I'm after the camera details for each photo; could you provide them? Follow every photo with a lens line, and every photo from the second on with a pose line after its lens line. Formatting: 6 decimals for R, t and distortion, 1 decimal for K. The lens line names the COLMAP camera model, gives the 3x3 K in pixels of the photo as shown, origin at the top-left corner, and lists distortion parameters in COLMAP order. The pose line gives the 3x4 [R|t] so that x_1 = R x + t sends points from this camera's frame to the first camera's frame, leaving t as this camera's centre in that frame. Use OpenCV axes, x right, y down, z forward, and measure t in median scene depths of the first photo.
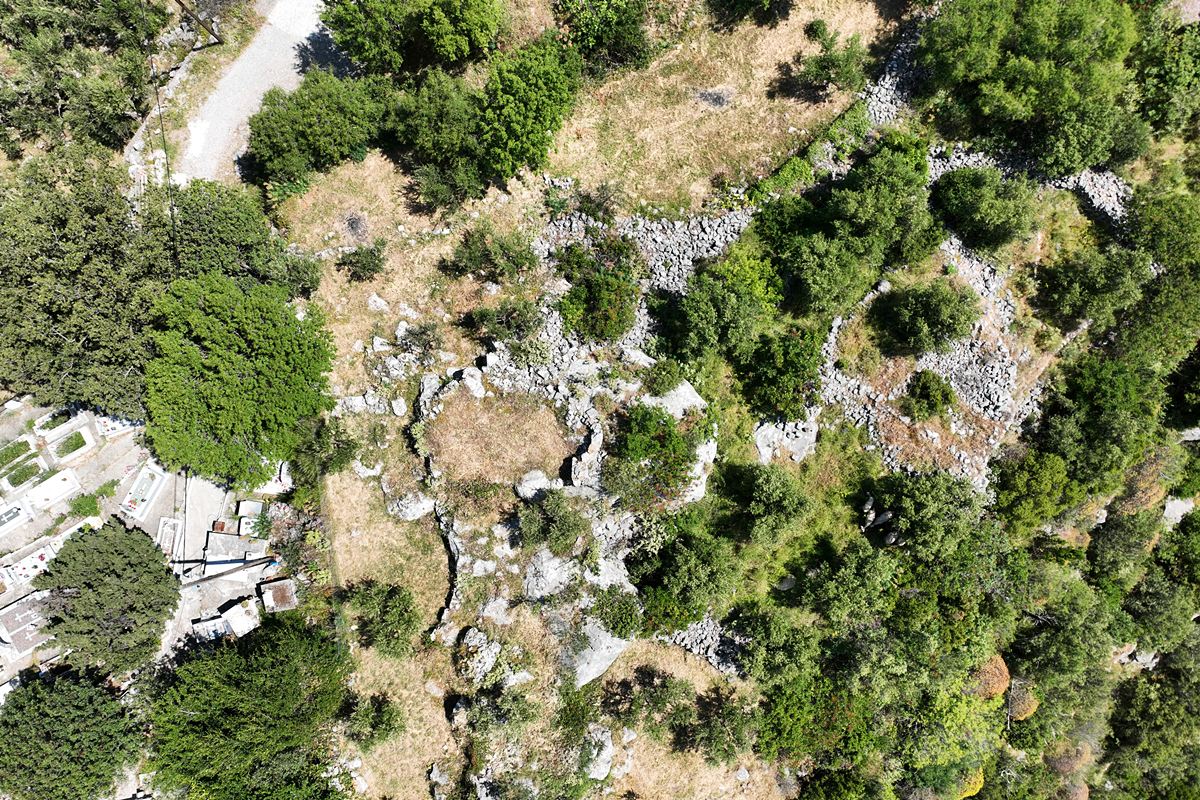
lens RADIAL K [[901.5, 0, 614.7], [0, 901.5, 402.9], [0, 0, 1]] dist [-0.003482, 0.000293]
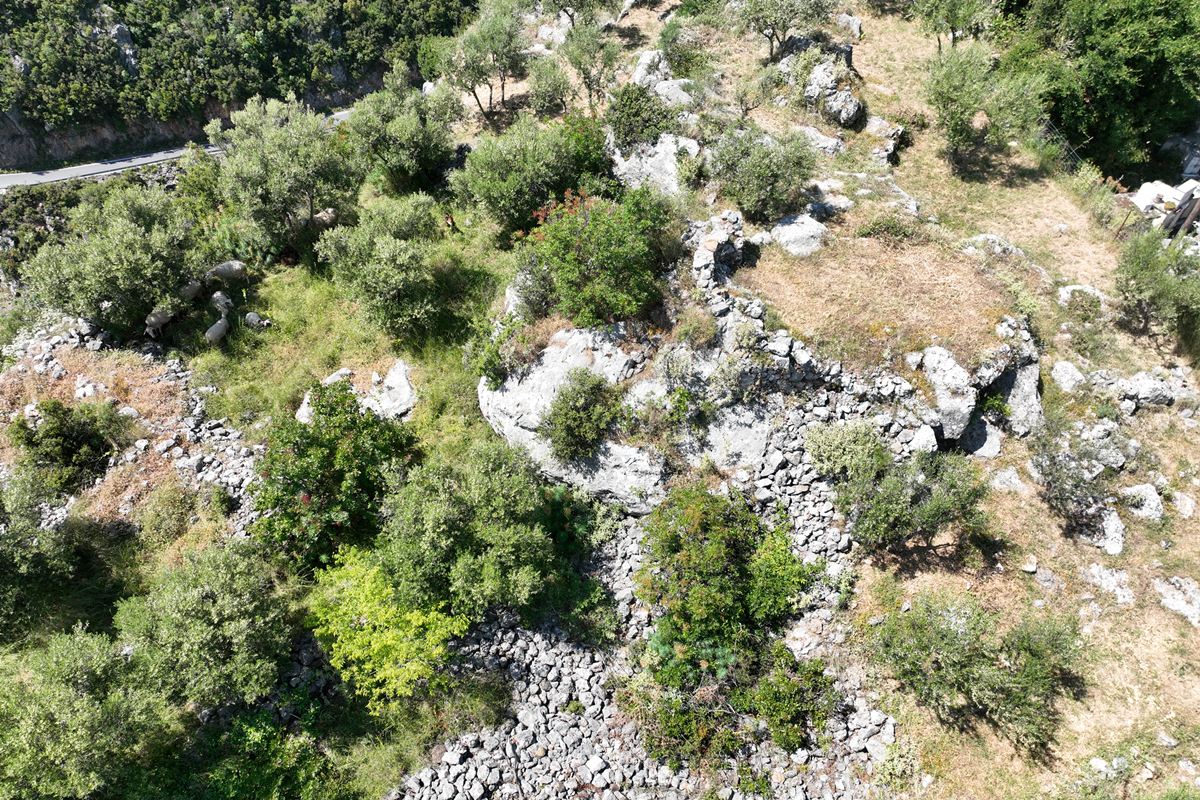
lens RADIAL K [[901.5, 0, 614.7], [0, 901.5, 402.9], [0, 0, 1]] dist [-0.003482, 0.000293]
pose [[-0.998945, 0.034955, -0.029800, 0.047599], [-0.045920, -0.744191, 0.666387, -0.344251], [0.001116, 0.667052, 0.745011, 0.588924]]
